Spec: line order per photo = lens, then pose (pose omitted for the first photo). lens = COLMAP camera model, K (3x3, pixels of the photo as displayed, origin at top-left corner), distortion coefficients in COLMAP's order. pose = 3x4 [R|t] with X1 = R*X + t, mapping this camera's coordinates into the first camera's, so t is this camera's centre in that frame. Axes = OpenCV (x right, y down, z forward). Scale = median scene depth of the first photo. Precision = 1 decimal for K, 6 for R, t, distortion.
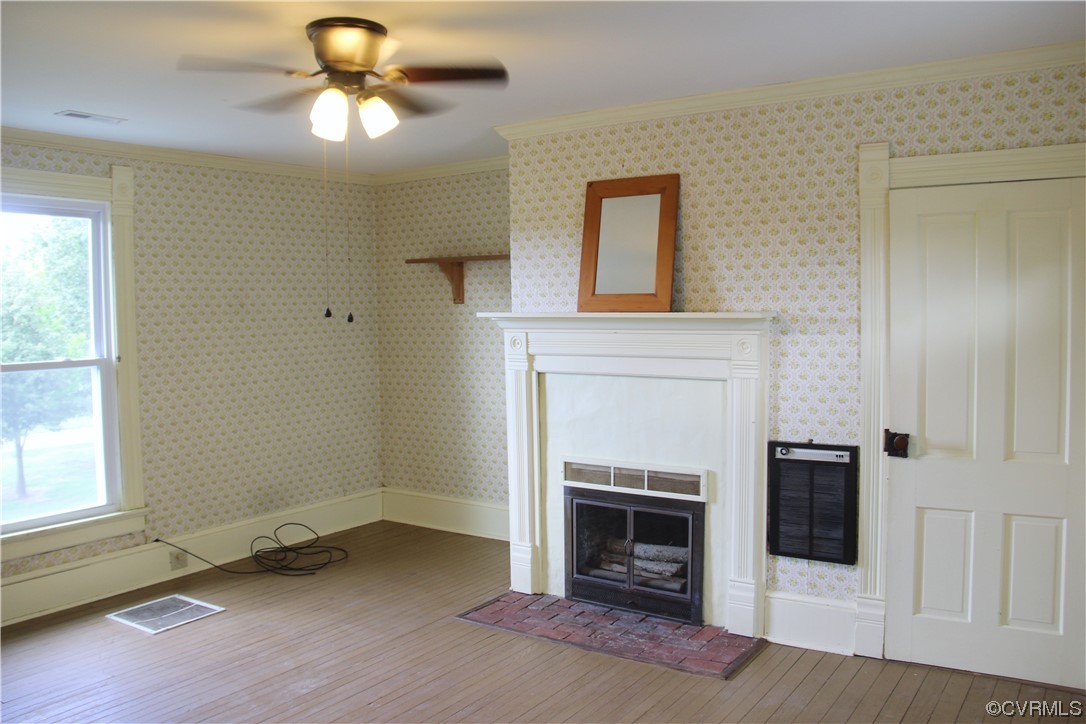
lens RADIAL K [[914.5, 0, 542.8], [0, 914.5, 362.2], [0, 0, 1]] dist [-0.174284, 0.133479]
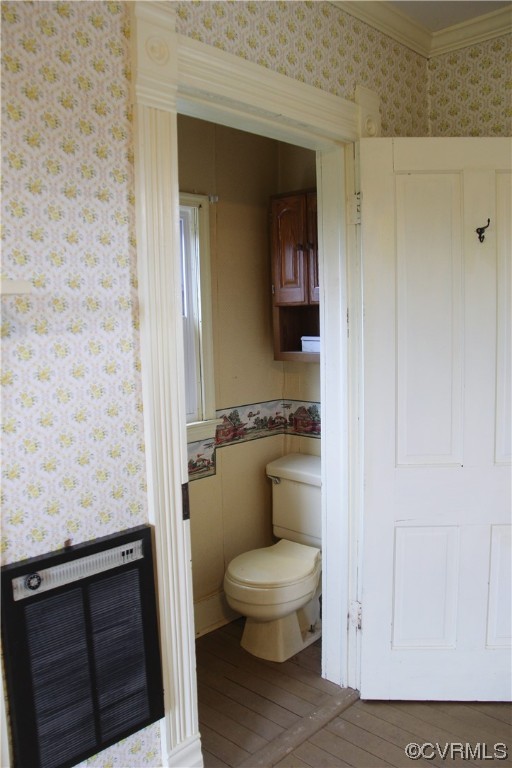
lens RADIAL K [[646.7, 0, 256.2], [0, 646.7, 384.0], [0, 0, 1]] dist [-0.174284, 0.133479]
pose [[0.162909, -0.098005, 0.981762, -0.028517], [0.071098, 0.993634, 0.087392, -0.026144], [-0.984076, 0.055565, 0.168840, 0.839800]]
